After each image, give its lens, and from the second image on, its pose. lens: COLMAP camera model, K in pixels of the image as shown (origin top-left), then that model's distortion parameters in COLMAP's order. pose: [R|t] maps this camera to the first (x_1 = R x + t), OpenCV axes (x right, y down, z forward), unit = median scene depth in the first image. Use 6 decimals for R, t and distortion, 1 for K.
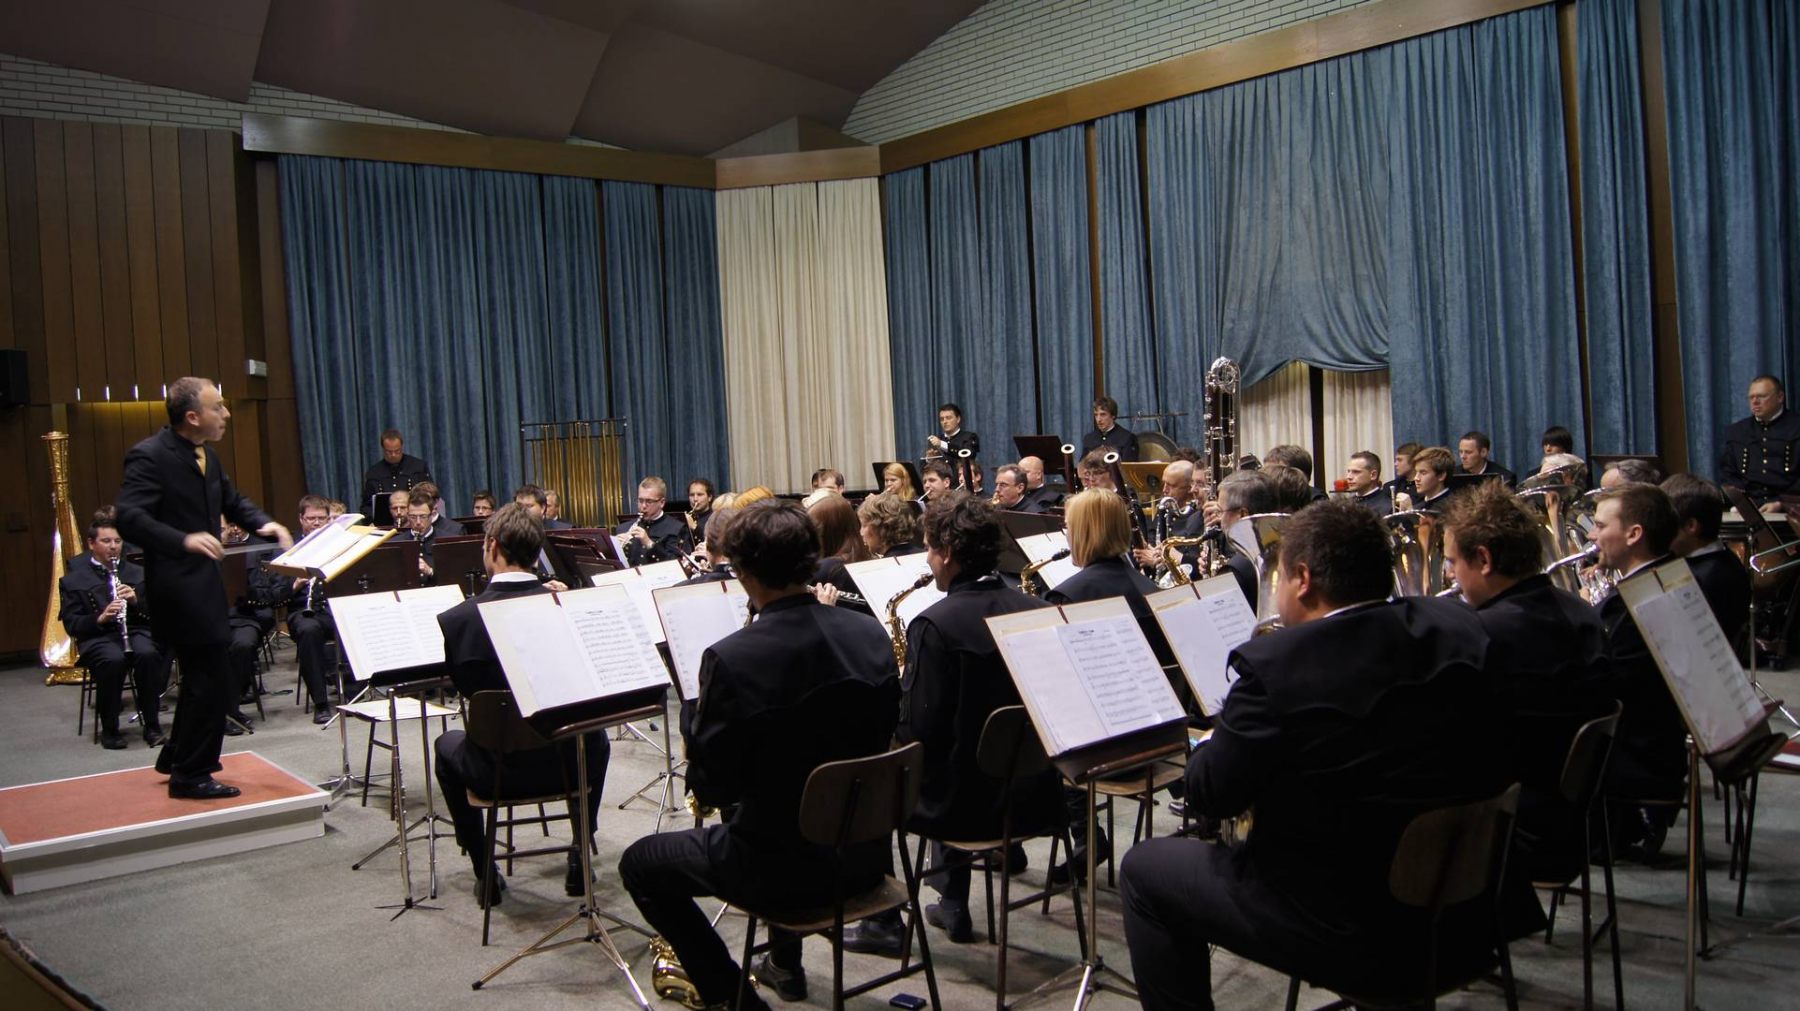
lens RADIAL K [[1379.5, 0, 897.0], [0, 1379.5, 526.9], [0, 0, 1]] dist [-0.086322, 0.014871]
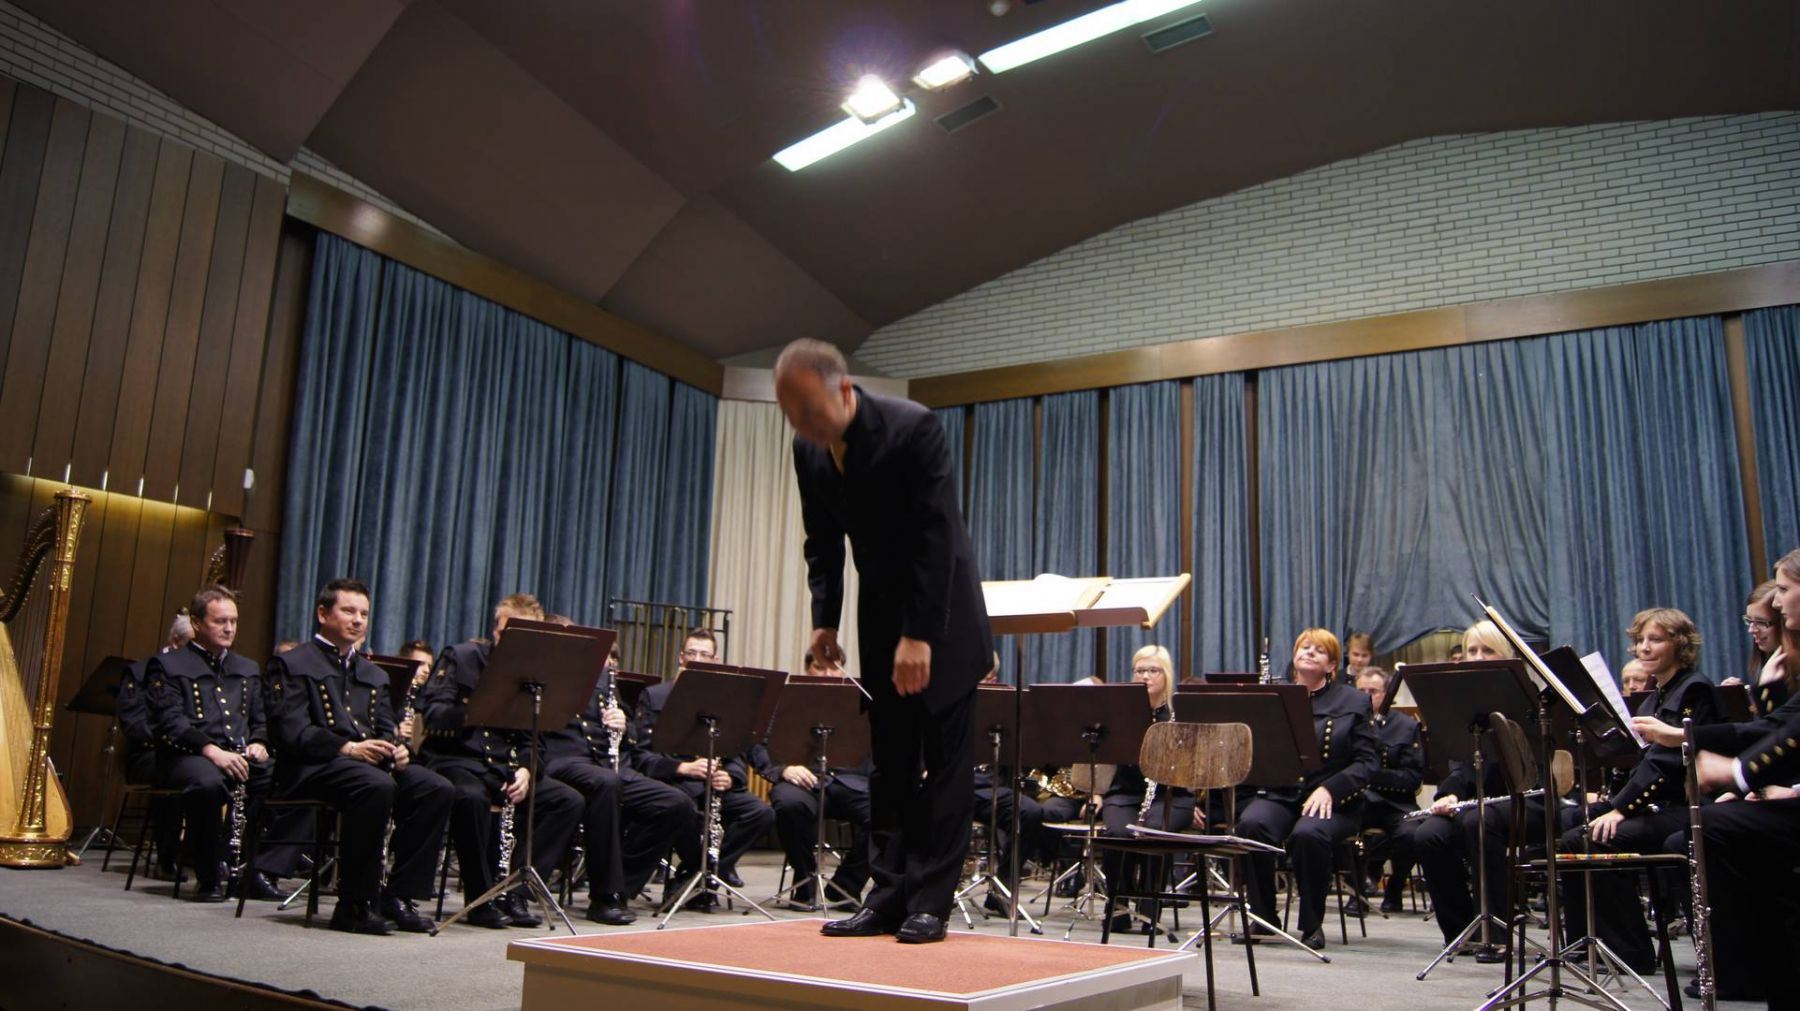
lens RADIAL K [[1379.5, 0, 906.4], [0, 1379.5, 521.7], [0, 0, 1]] dist [-0.086322, 0.014871]
pose [[0.946310, 0.140751, 0.291009, -0.367182], [-0.061703, 0.962328, -0.264797, 0.086234], [-0.317317, 0.232624, 0.919345, 0.208347]]
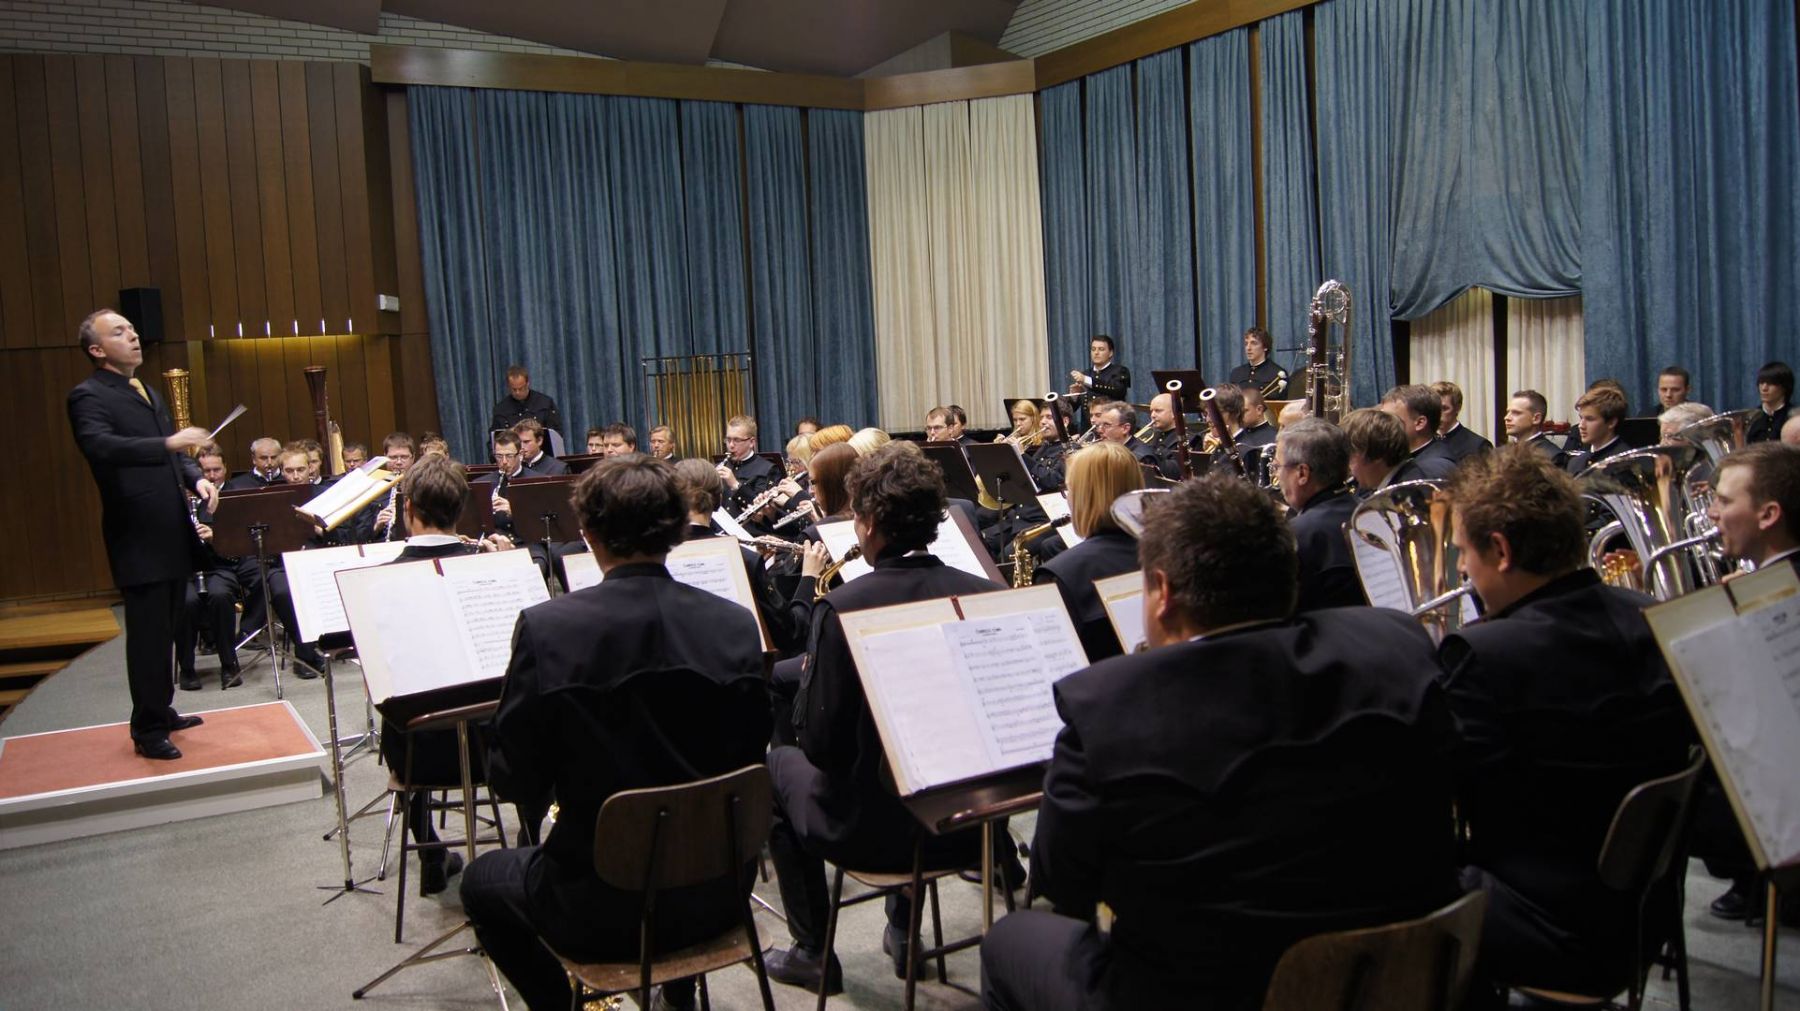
lens RADIAL K [[1379.5, 0, 902.4], [0, 1379.5, 536.9], [0, 0, 1]] dist [-0.086322, 0.014871]
pose [[0.988211, 0.016592, -0.152196, 0.060426], [-0.007908, 0.998315, 0.057487, -0.006450], [0.152893, -0.055606, 0.986677, 0.063649]]
